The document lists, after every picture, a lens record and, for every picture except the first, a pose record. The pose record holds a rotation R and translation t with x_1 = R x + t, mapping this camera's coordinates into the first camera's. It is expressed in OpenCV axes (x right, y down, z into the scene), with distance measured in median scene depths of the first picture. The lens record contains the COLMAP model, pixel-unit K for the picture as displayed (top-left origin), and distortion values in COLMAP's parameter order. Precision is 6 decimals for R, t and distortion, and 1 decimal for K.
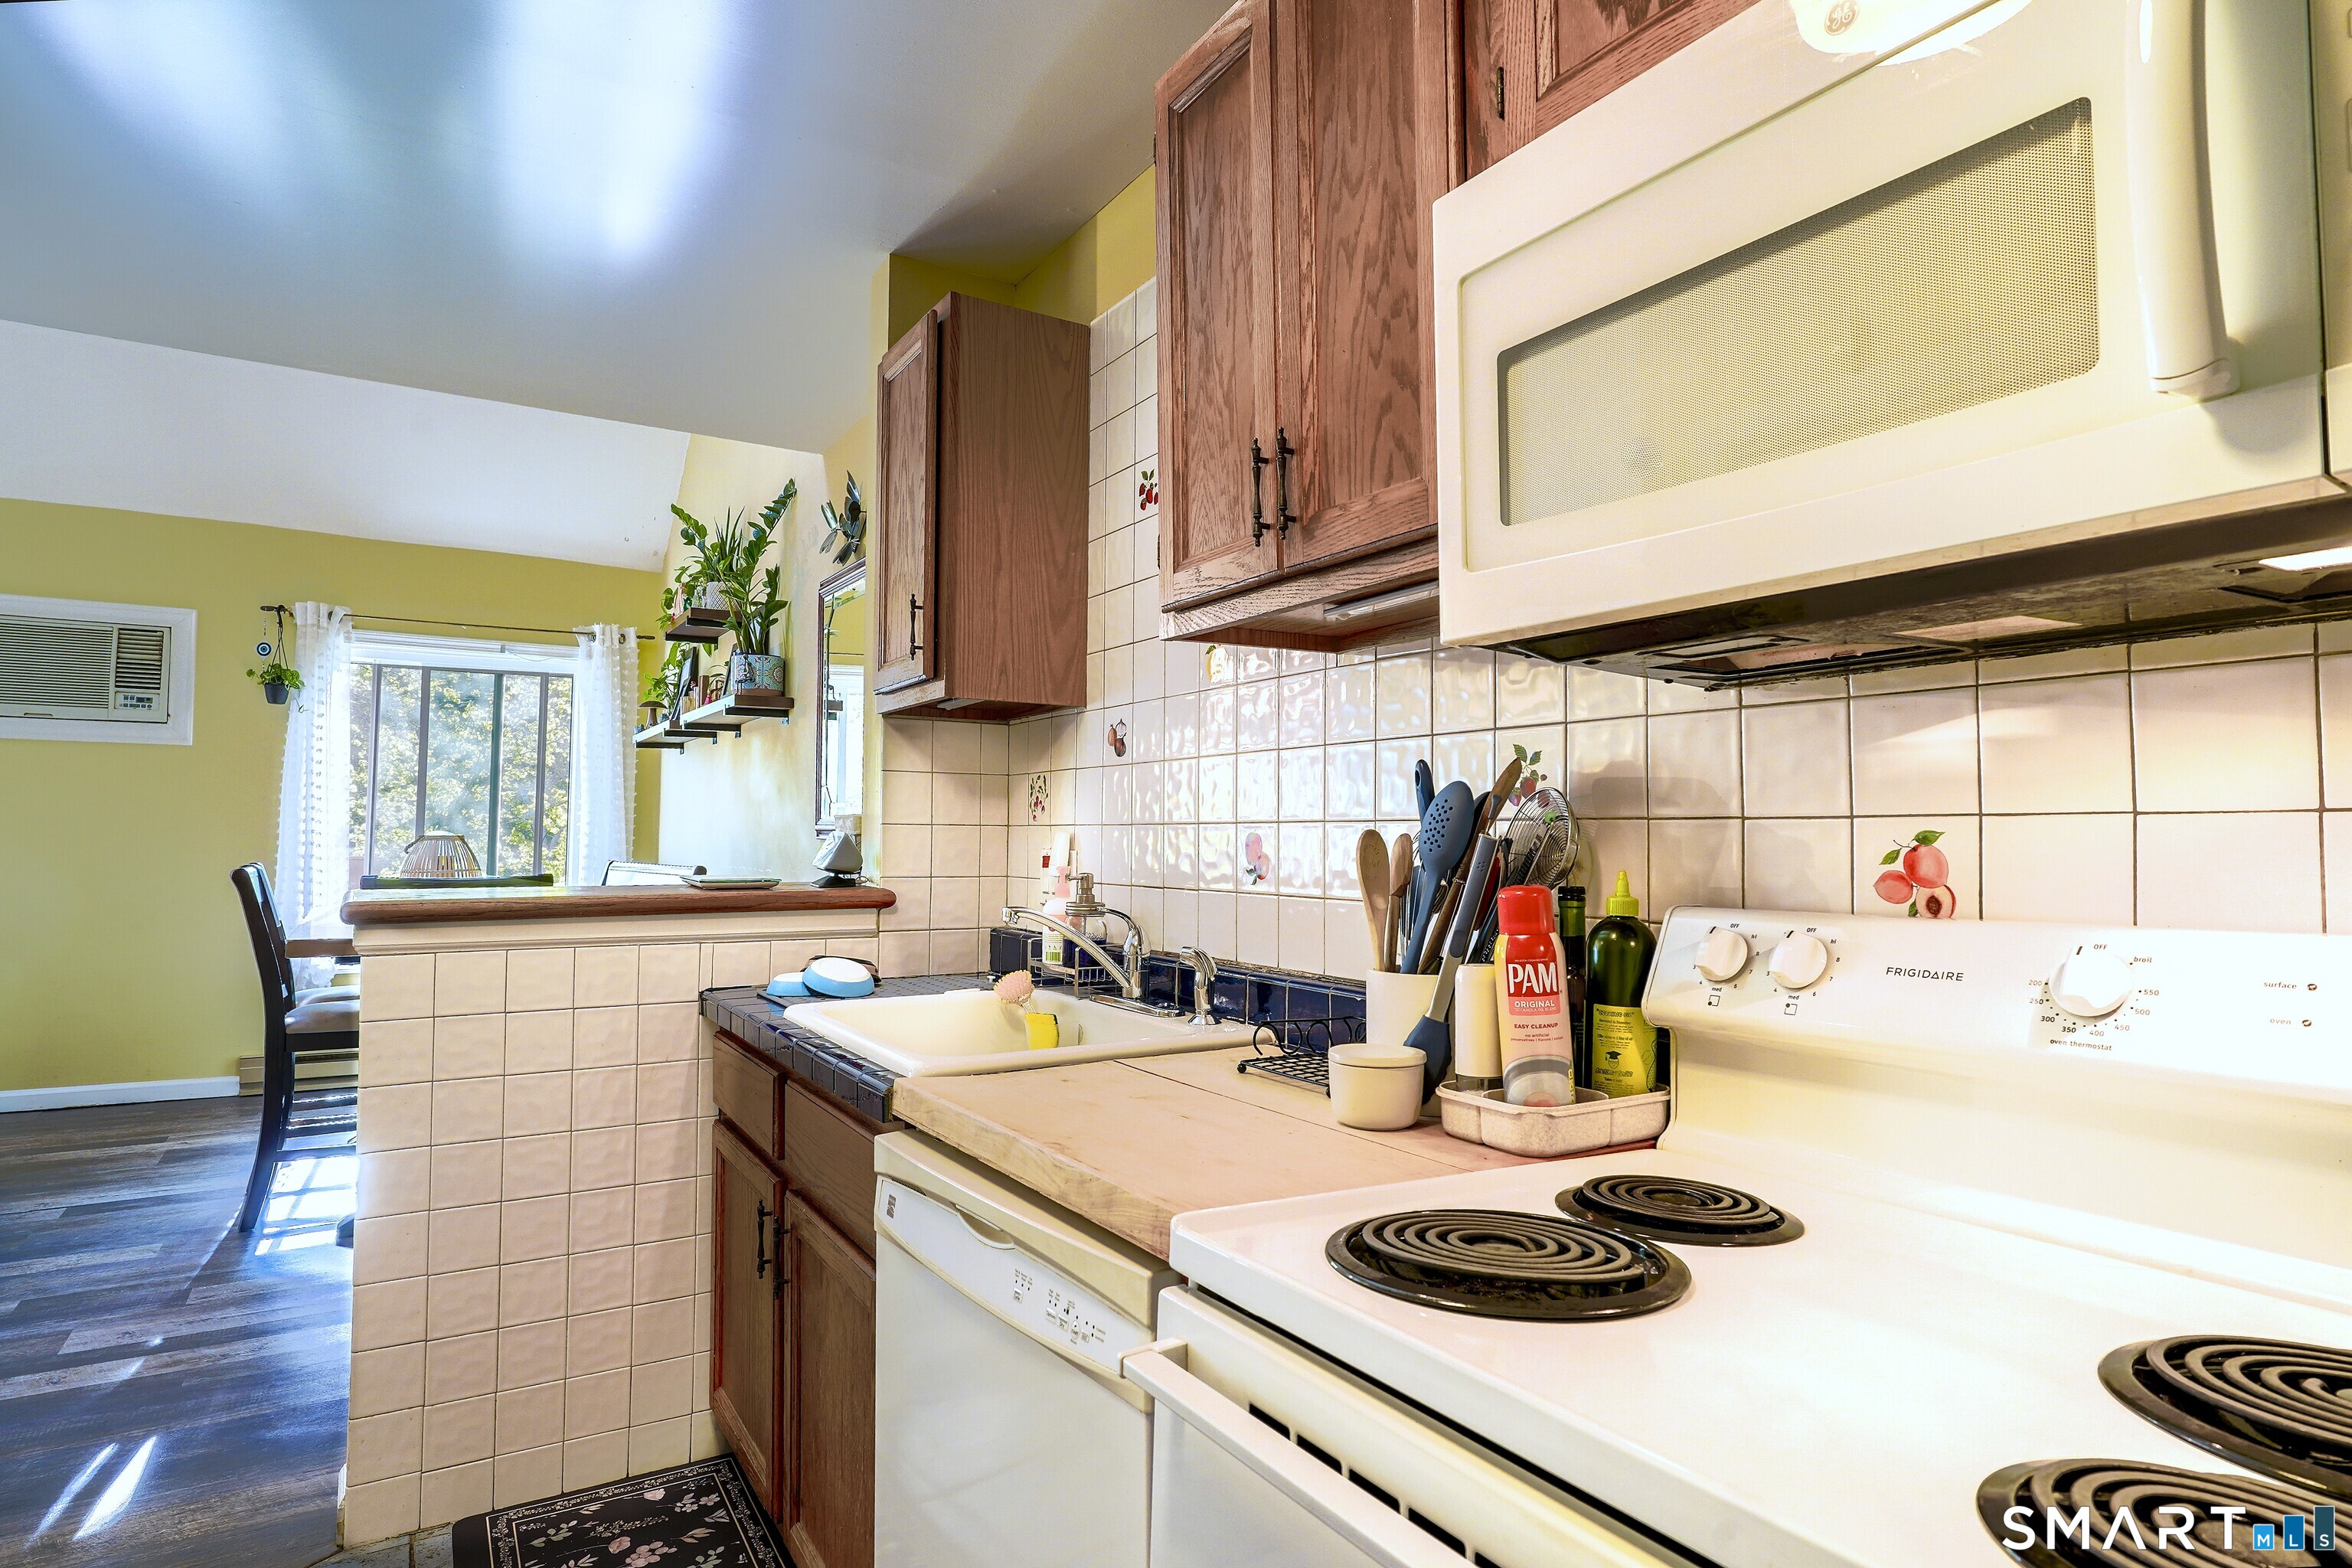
lens RADIAL K [[1252.1, 0, 1176.0], [0, 1252.1, 784.0], [0, 0, 1]] dist [0.003209, 0.000808]
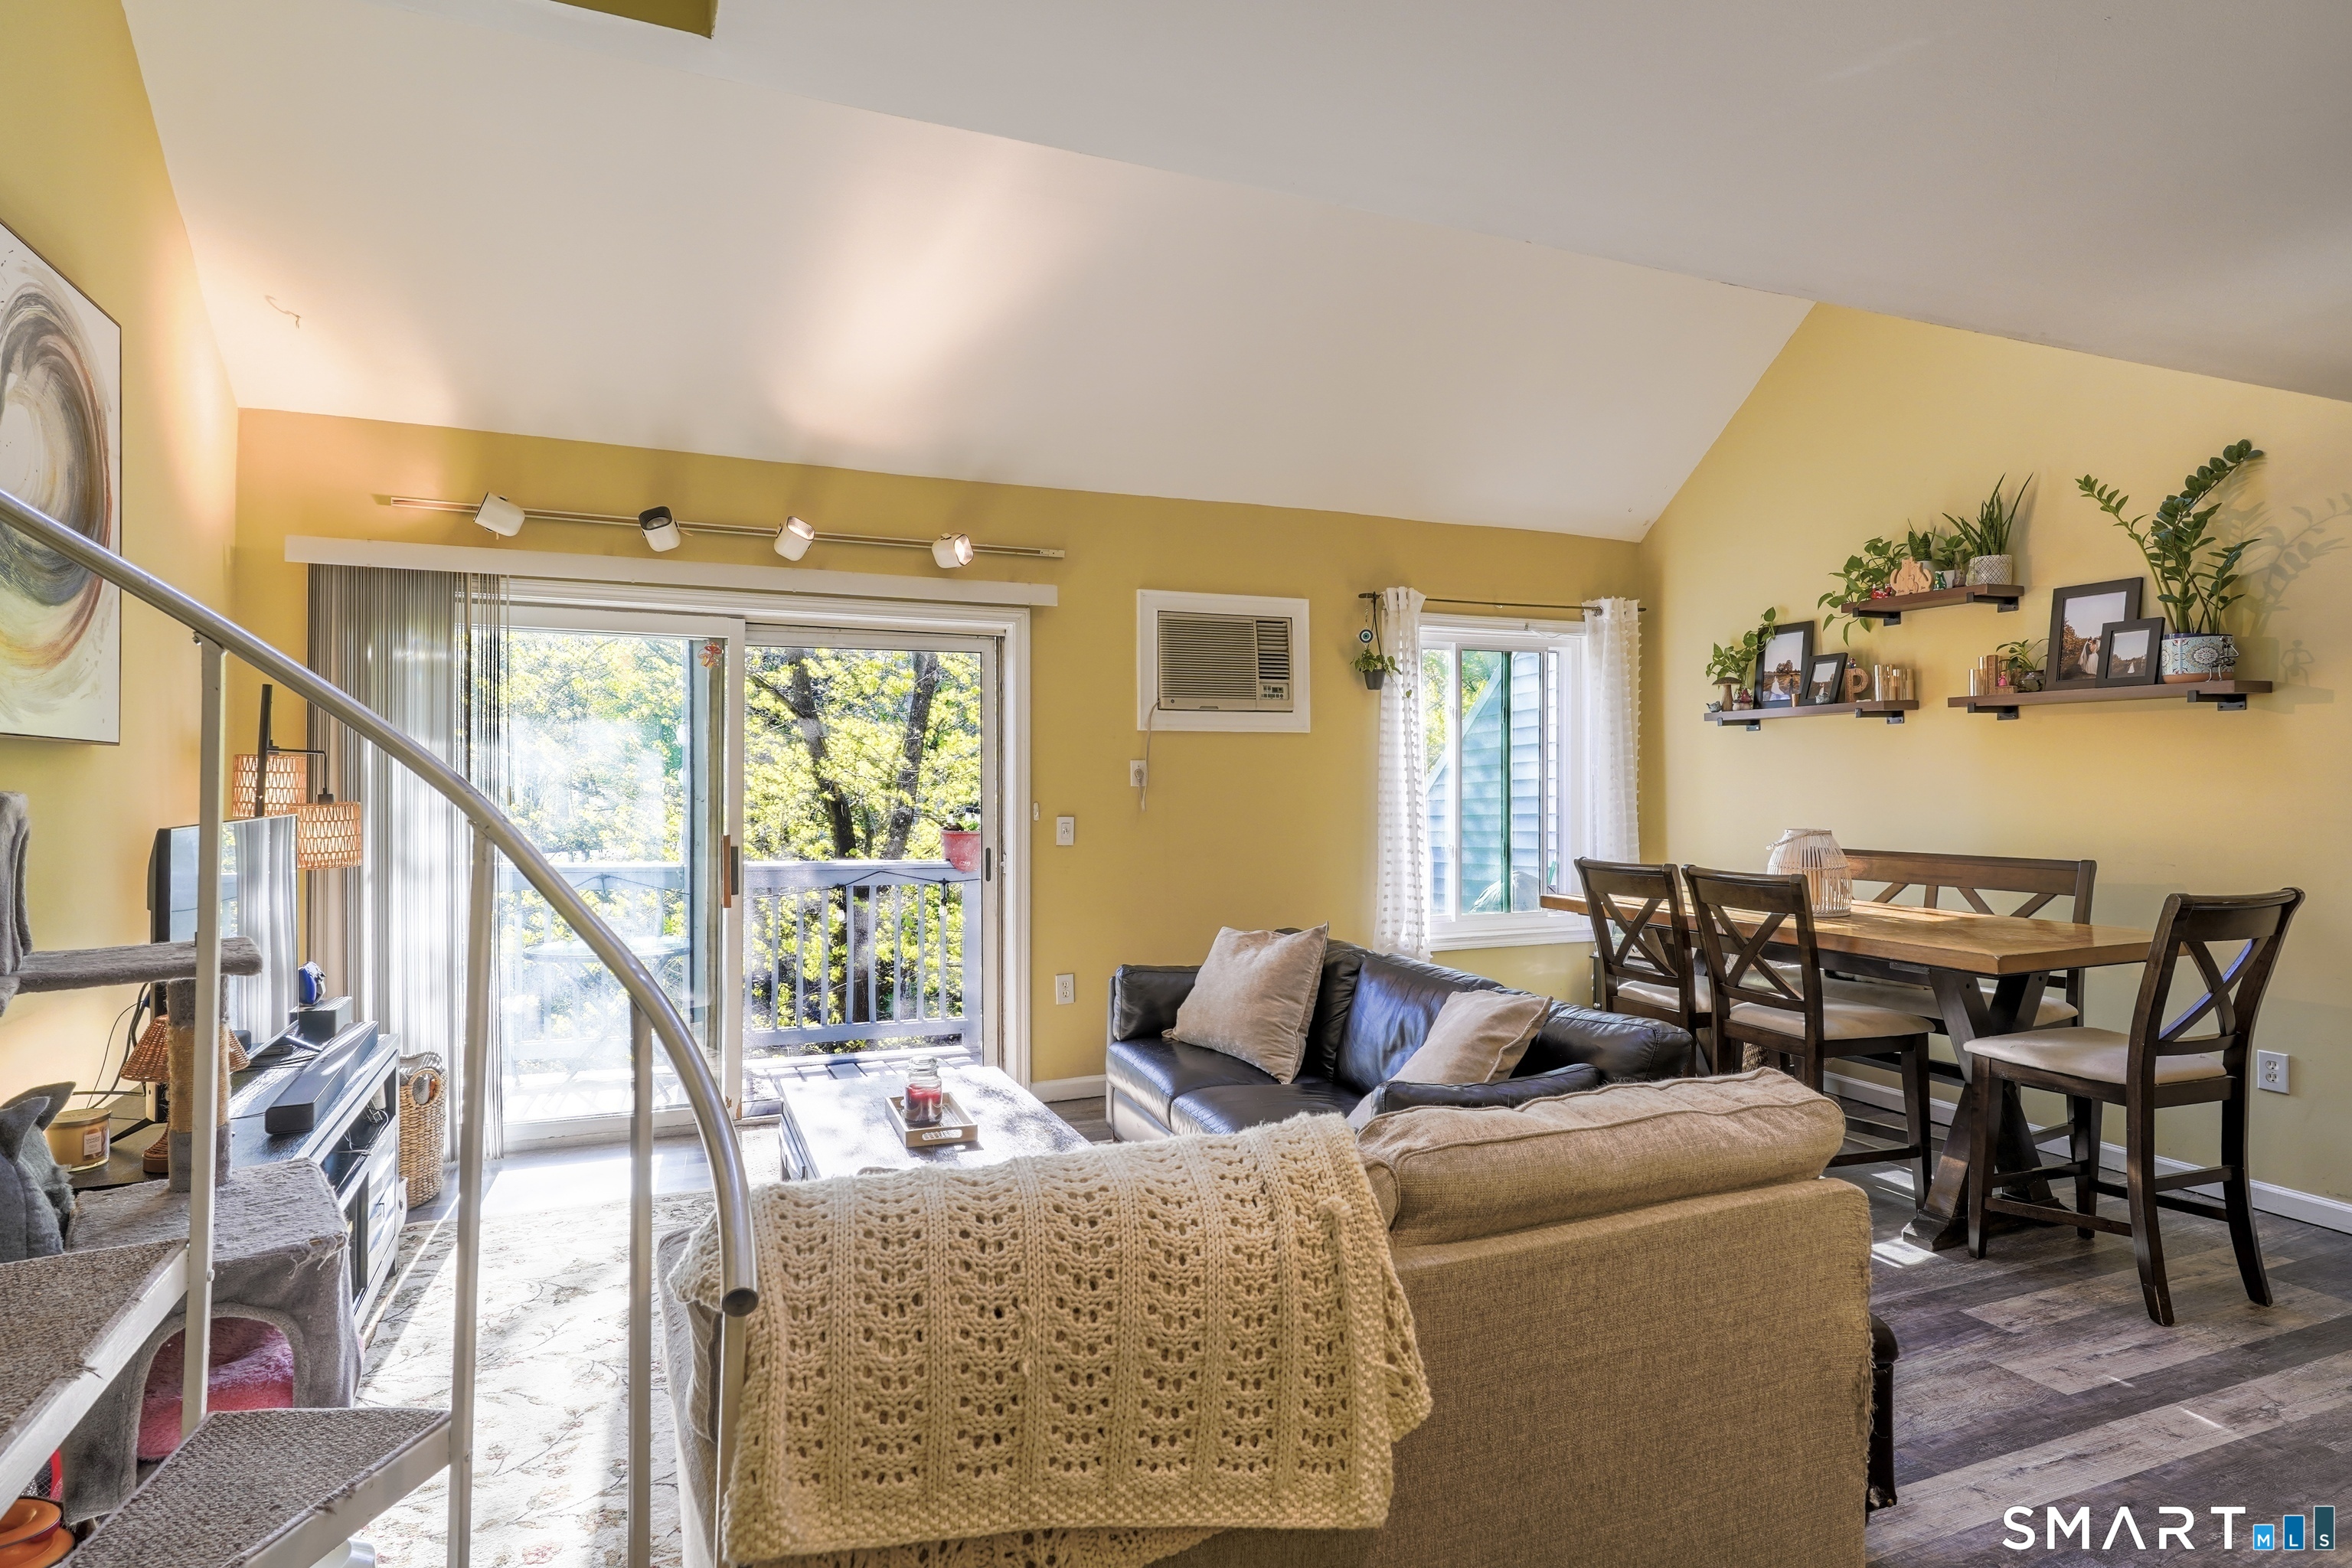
lens RADIAL K [[1252.1, 0, 1176.0], [0, 1252.1, 784.0], [0, 0, 1]] dist [0.003209, 0.000808]
pose [[0.986234, -0.007189, -0.165200, -0.723808], [0.014803, 0.998882, 0.044905, -0.036638], [0.164692, -0.046732, 0.985237, -0.024174]]
